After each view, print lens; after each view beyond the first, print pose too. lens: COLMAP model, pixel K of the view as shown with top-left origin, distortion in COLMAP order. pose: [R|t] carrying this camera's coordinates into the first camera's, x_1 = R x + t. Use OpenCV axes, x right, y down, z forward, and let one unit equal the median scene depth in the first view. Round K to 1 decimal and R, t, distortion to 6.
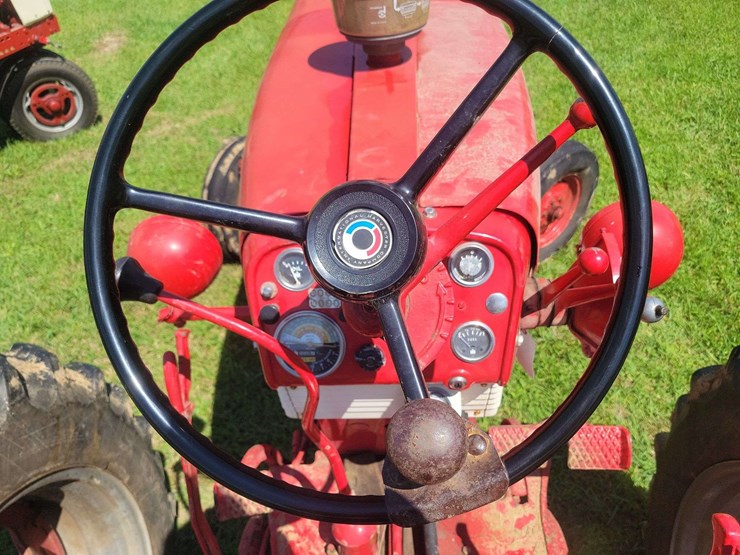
lens RADIAL K [[562.5, 0, 371.8], [0, 562.5, 278.2], [0, 0, 1]] dist [0.023418, -0.011501]
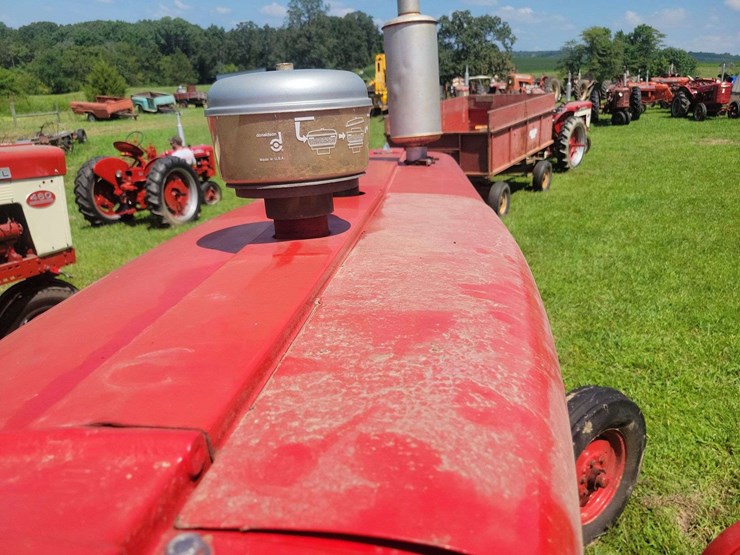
lens RADIAL K [[562.5, 0, 371.8], [0, 562.5, 278.2], [0, 0, 1]] dist [0.023418, -0.011501]
pose [[0.998094, 0.029510, -0.054192, 0.036626], [-0.049255, 0.910032, -0.411602, -0.023100], [0.037170, 0.413486, 0.909751, 0.122021]]
